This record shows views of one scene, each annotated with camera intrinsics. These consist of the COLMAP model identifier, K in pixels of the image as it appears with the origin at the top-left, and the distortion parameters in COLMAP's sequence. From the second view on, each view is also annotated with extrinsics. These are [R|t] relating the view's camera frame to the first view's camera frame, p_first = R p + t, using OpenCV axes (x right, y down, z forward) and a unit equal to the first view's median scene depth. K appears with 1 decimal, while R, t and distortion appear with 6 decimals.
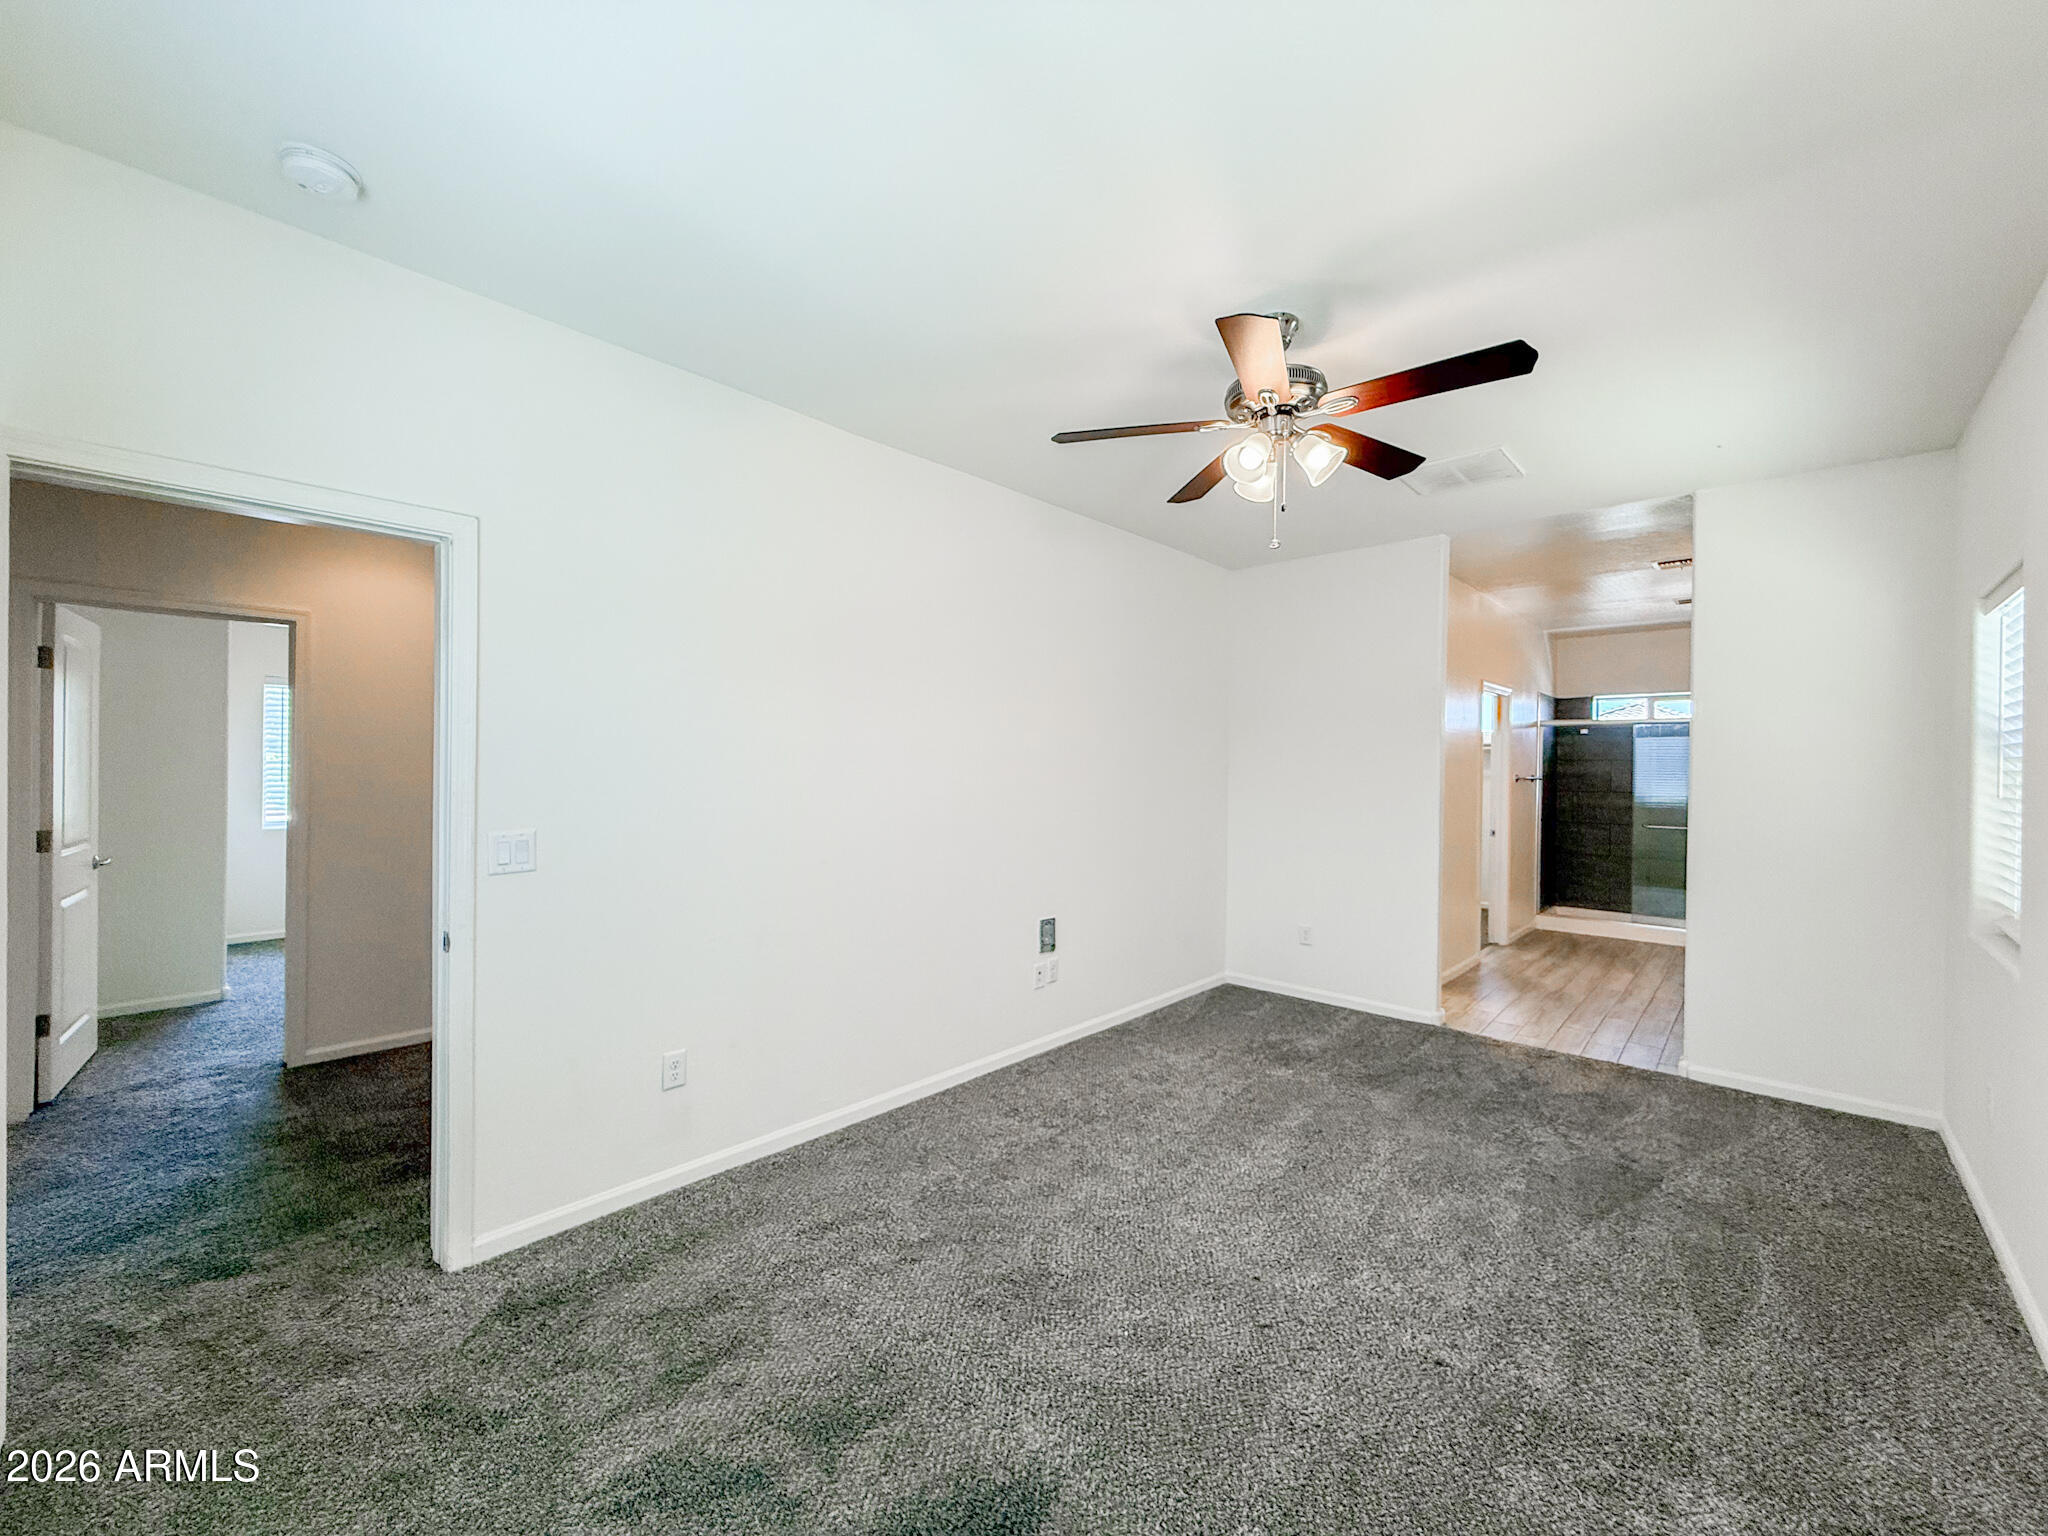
lens RADIAL K [[818.1, 0, 1021.2], [0, 818.1, 769.1], [0, 0, 1]] dist [0.001070, 0.000023]
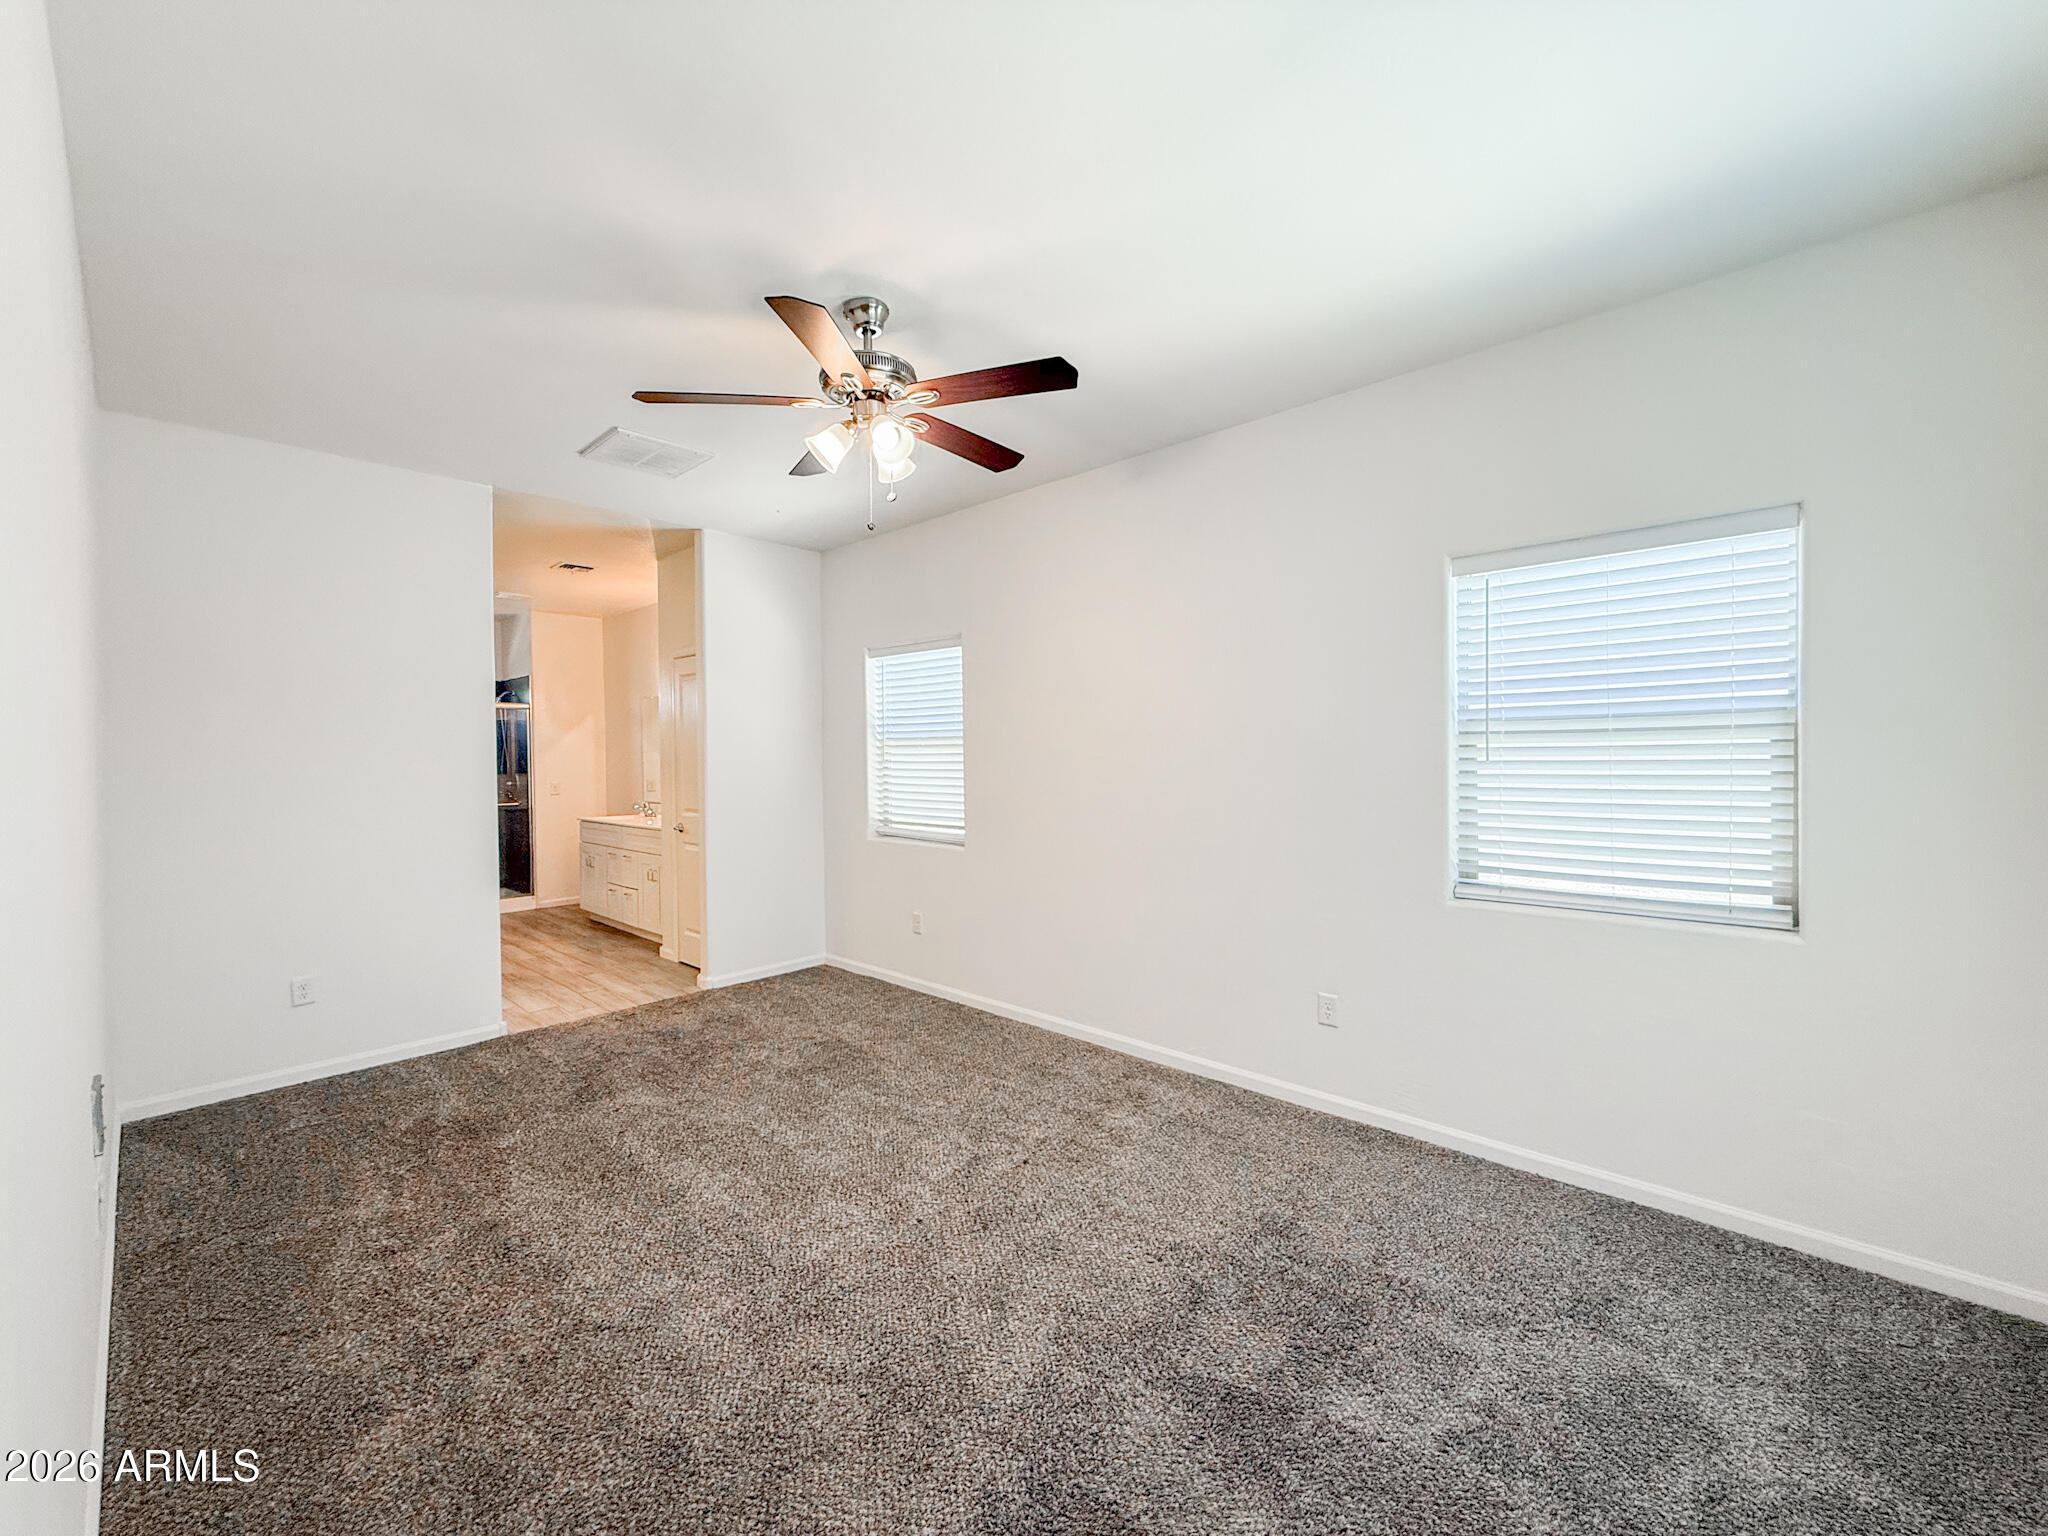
lens RADIAL K [[818.1, 0, 1021.1], [0, 818.1, 759.6], [0, 0, 1]] dist [0.001070, 0.000023]
pose [[-0.003717, -0.018126, 0.999829, -0.464028], [0.012185, 0.999761, 0.018170, 0.002745], [-0.999919, 0.012250, -0.003495, 0.525628]]
